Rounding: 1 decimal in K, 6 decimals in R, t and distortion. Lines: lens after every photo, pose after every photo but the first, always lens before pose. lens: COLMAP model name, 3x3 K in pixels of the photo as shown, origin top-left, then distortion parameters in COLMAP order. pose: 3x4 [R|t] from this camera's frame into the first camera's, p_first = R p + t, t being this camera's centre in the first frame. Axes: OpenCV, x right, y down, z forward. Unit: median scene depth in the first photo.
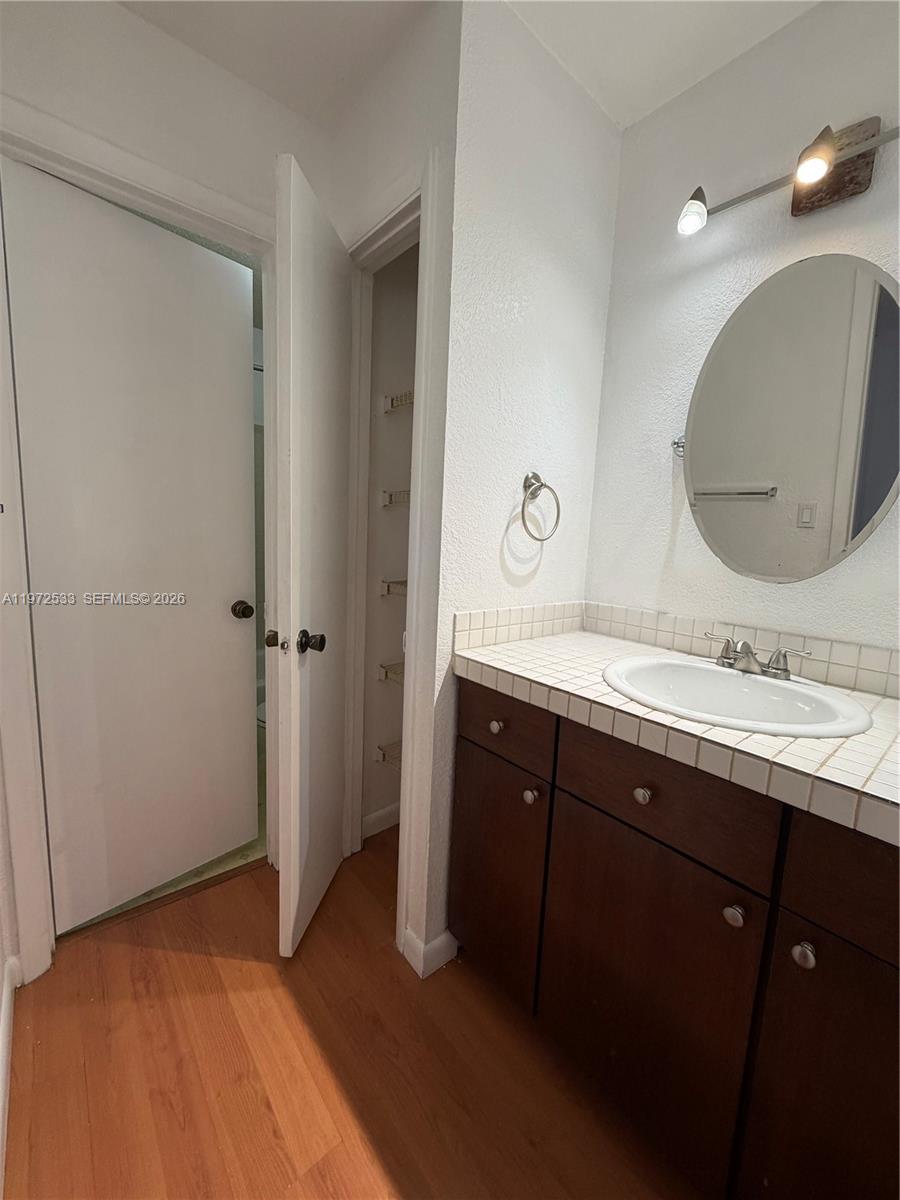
lens RADIAL K [[480.6, 0, 447.7], [0, 480.6, 597.8], [0, 0, 1]] dist [0.002167, 0.000554]
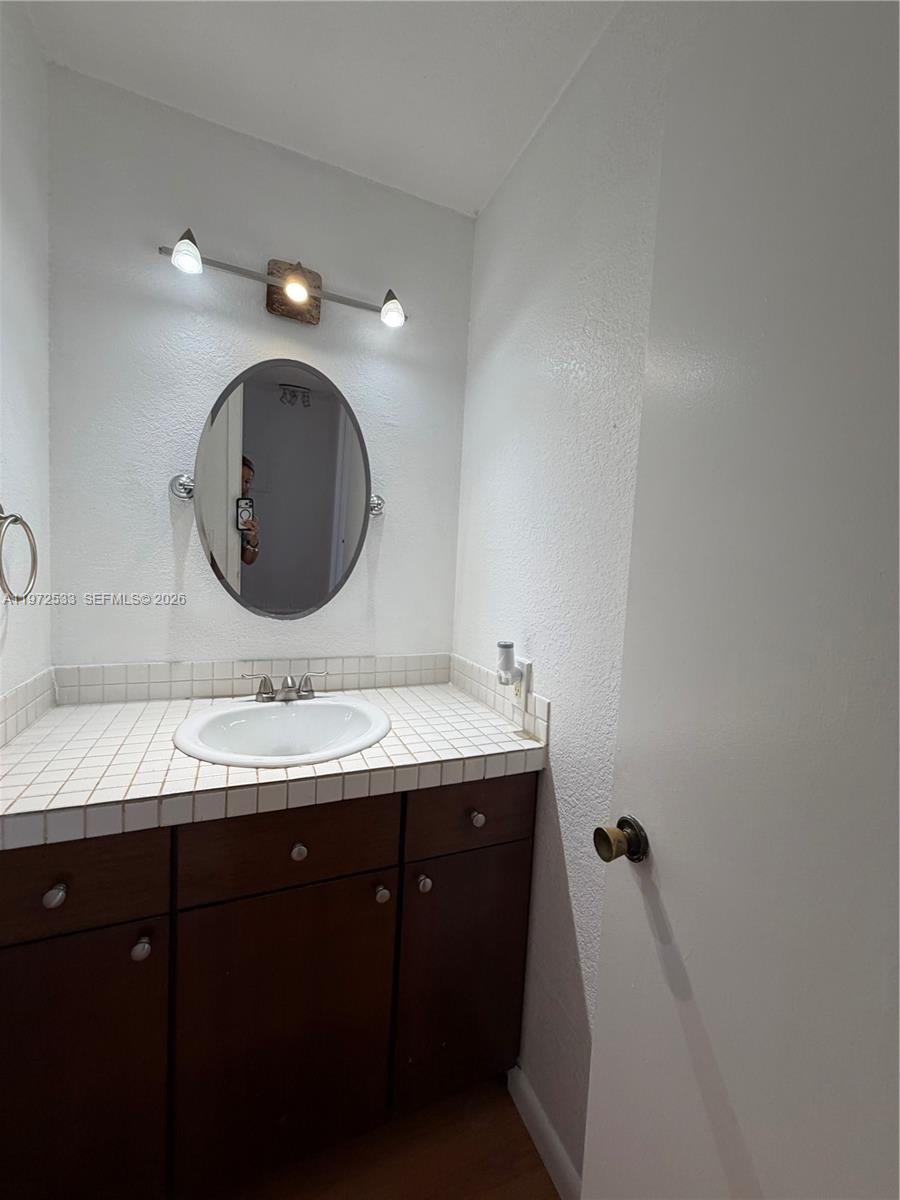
lens RADIAL K [[480.6, 0, 448.9], [0, 480.6, 600.1], [0, 0, 1]] dist [0.002167, 0.000554]
pose [[0.288070, -0.105011, 0.951834, -0.343281], [0.092023, 0.992405, 0.081637, -0.146069], [-0.953178, 0.064074, 0.295545, 0.279132]]
